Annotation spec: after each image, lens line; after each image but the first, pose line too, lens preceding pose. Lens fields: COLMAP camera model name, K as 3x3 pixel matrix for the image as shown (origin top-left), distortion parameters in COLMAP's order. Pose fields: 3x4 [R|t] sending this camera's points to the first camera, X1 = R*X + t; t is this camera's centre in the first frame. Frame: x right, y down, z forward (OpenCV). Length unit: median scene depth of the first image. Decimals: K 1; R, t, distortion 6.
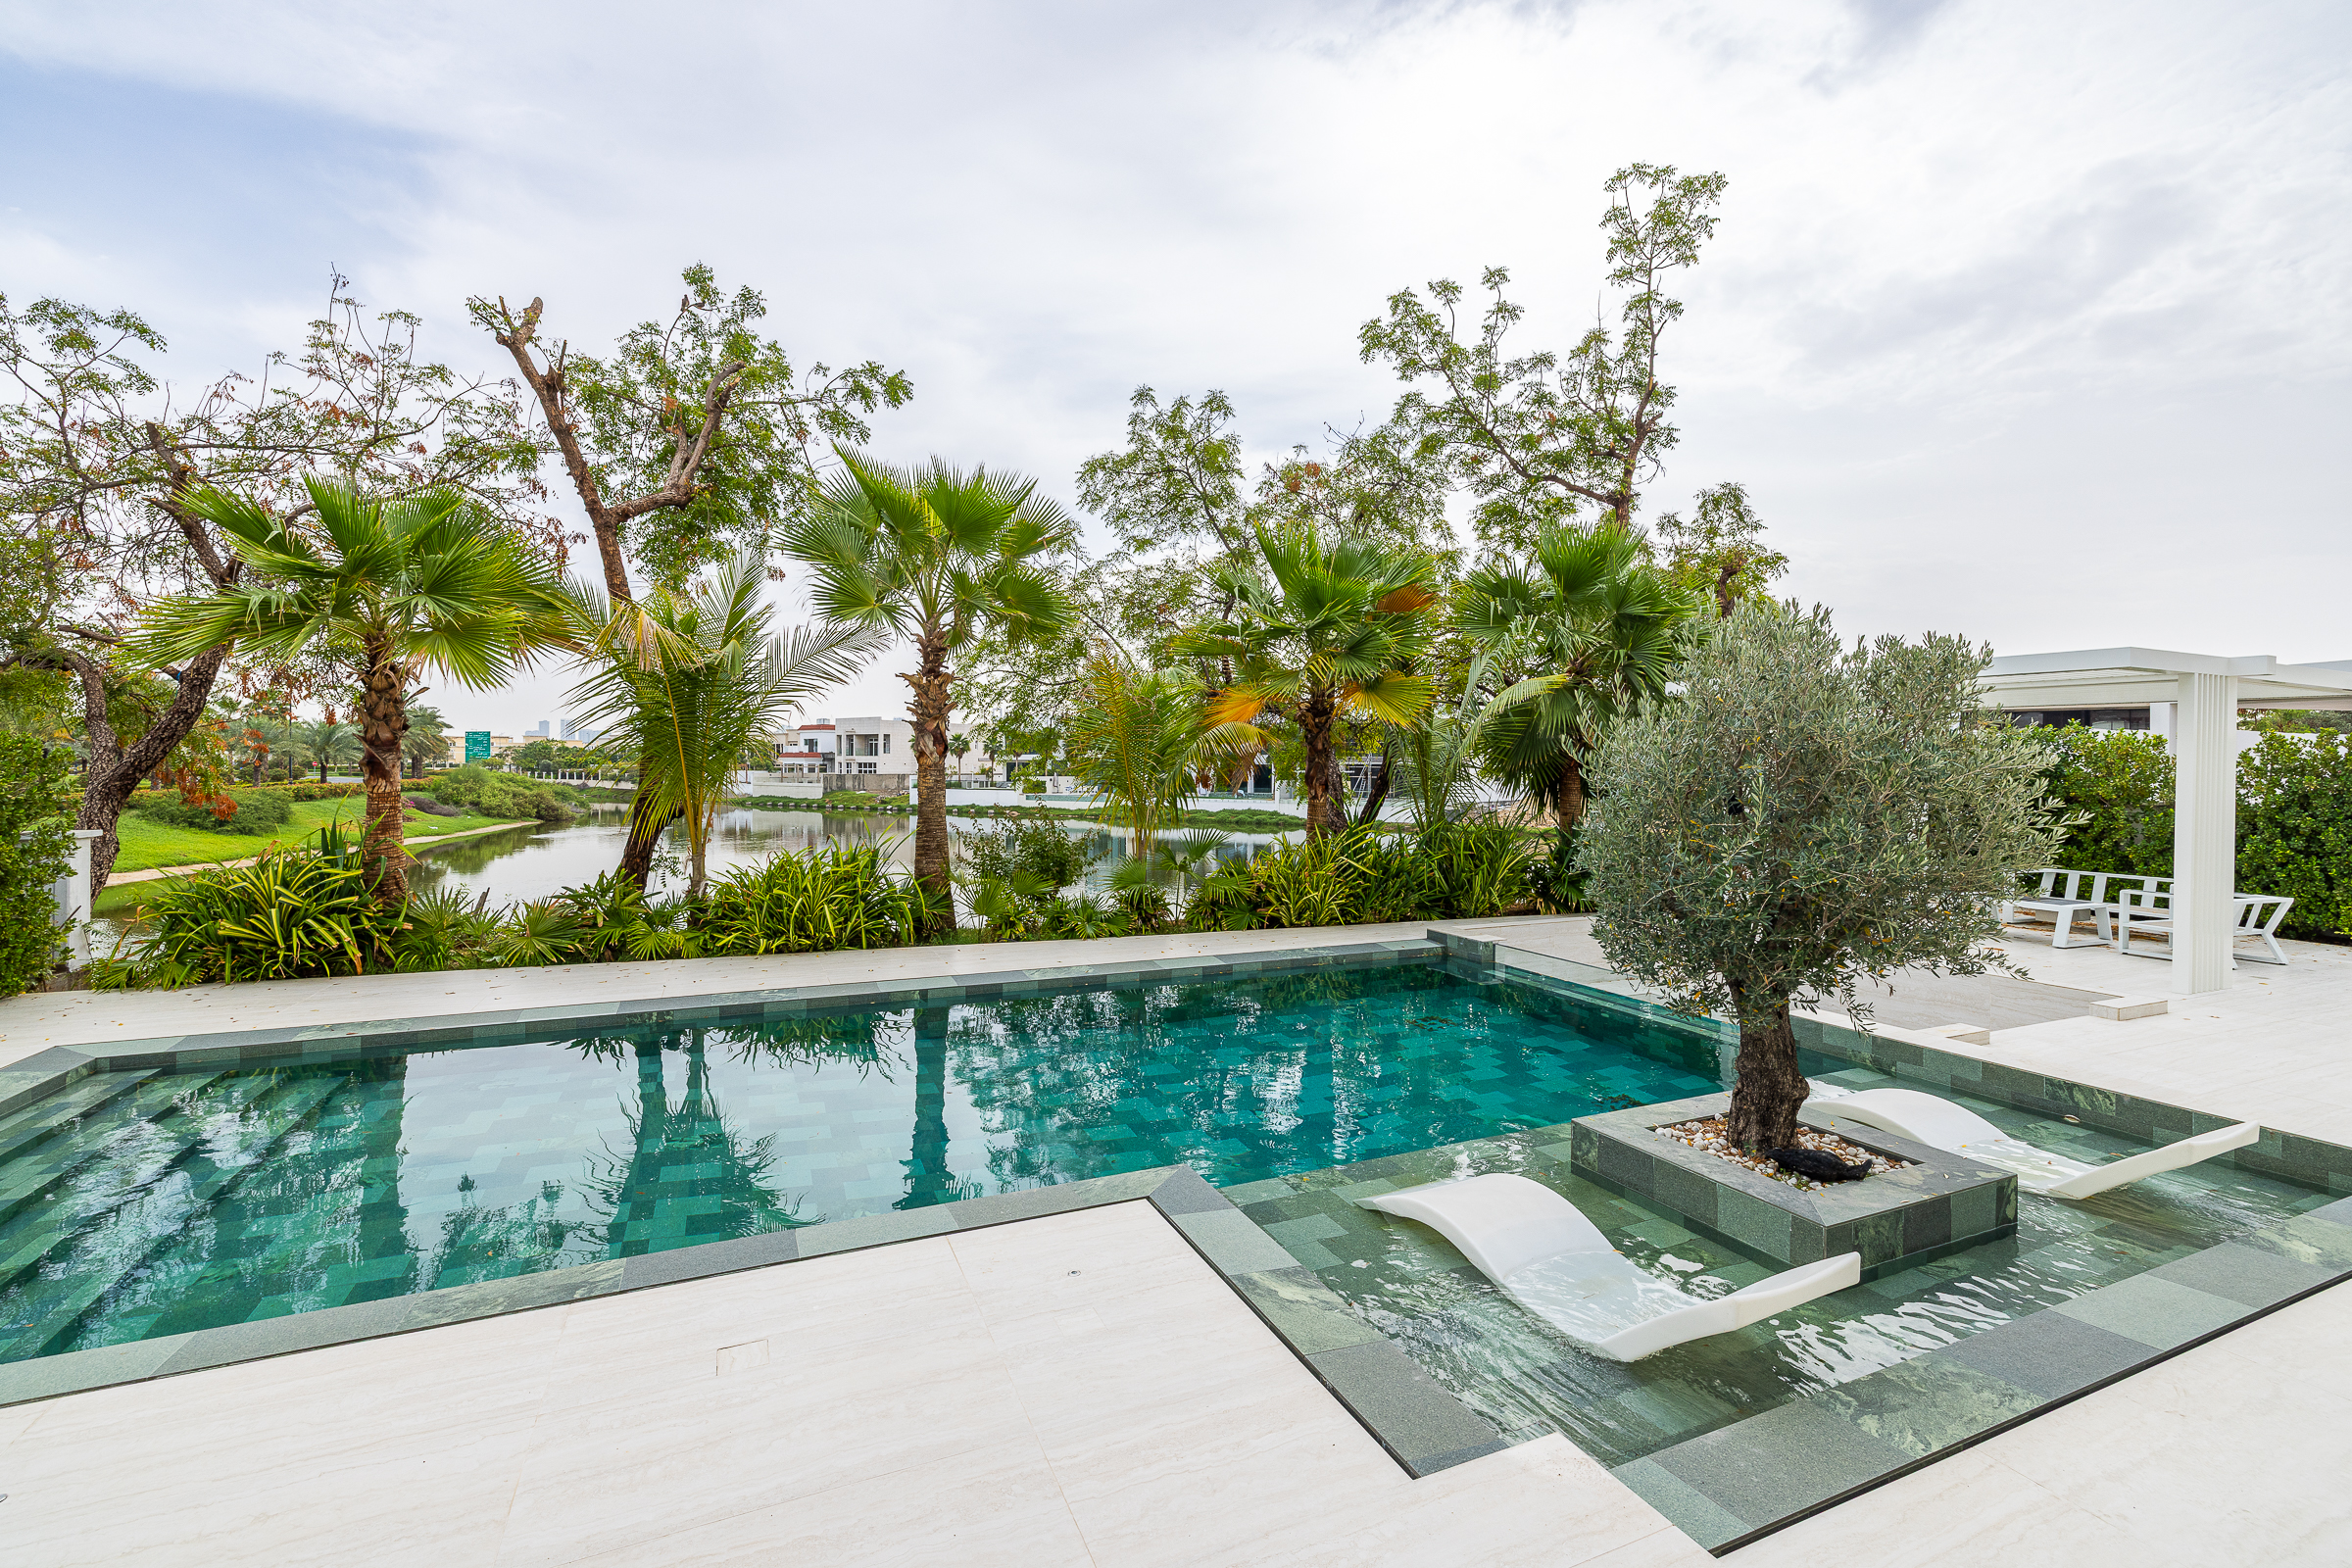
lens RADIAL K [[998.3, 0, 1176.0], [0, 998.3, 784.0], [0, 0, 1]] dist [0.001517, 0.000692]
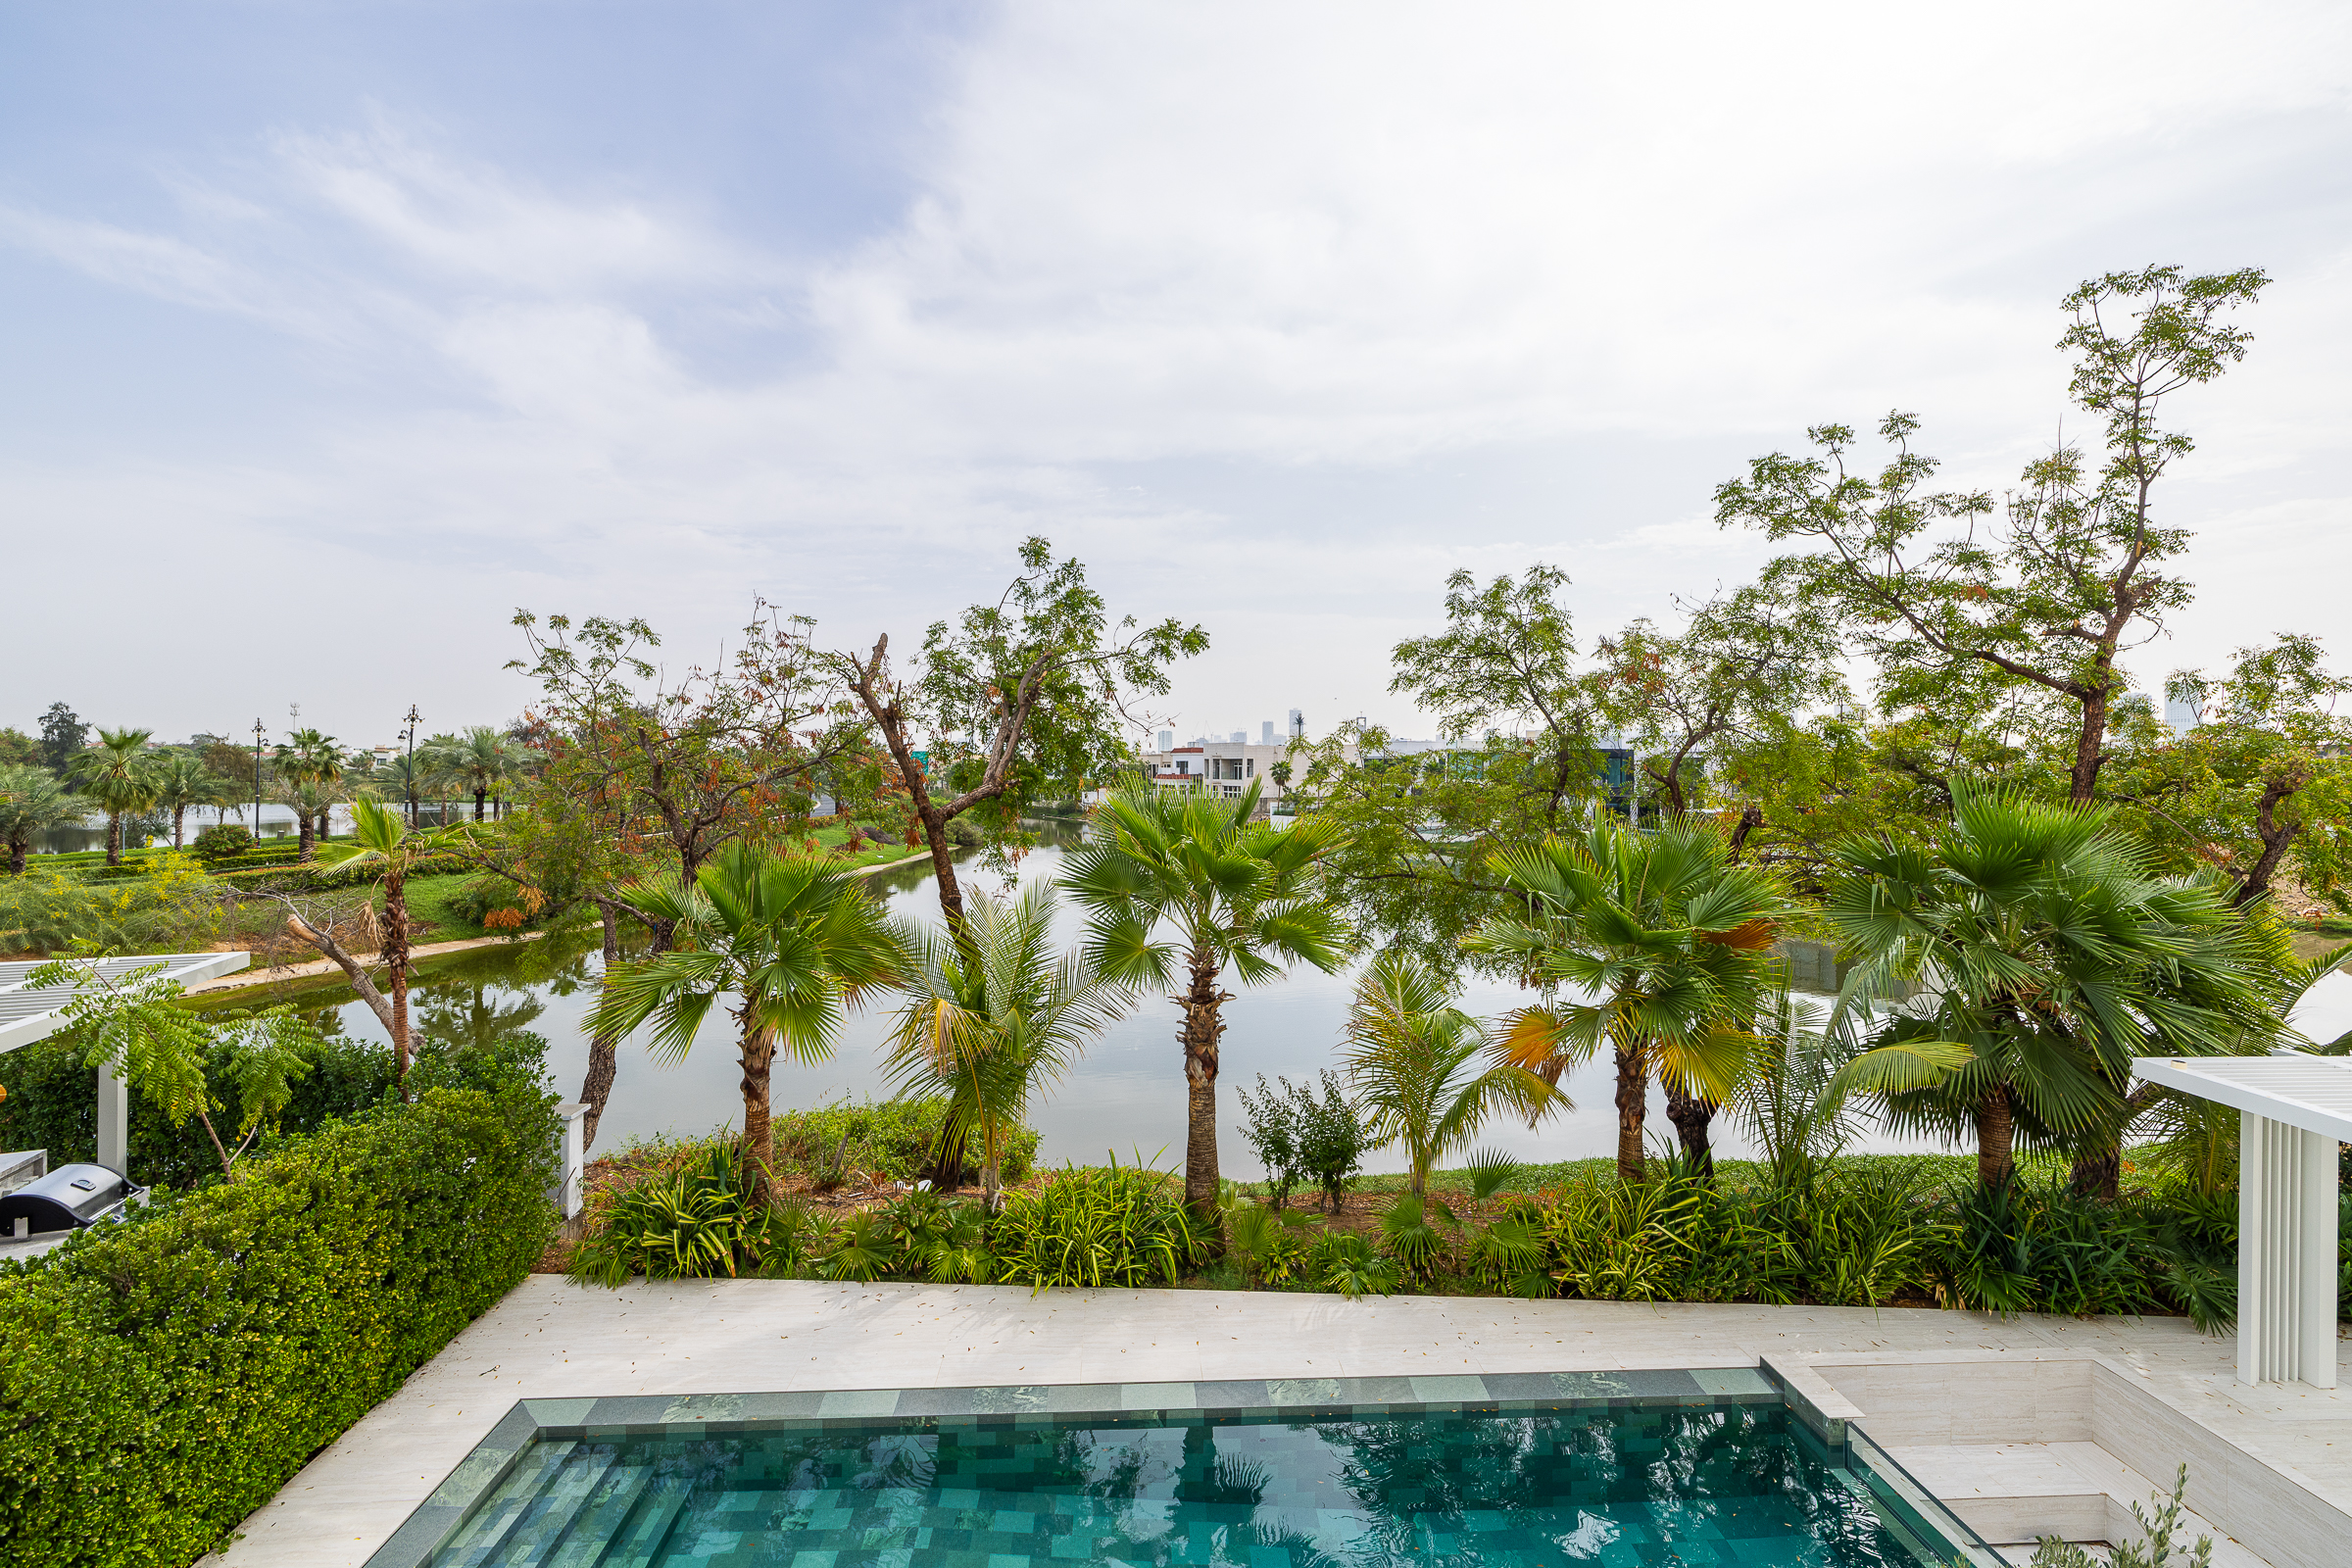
lens RADIAL K [[998.9, 0, 1174.0], [0, 998.9, 772.6], [0, 0, 1]] dist [0.002886, 0.000158]
pose [[0.933926, 0.000596, -0.357466, 0.060069], [-0.003655, 0.999962, -0.007882, -0.215410], [0.357448, 0.008668, 0.933893, 0.026606]]
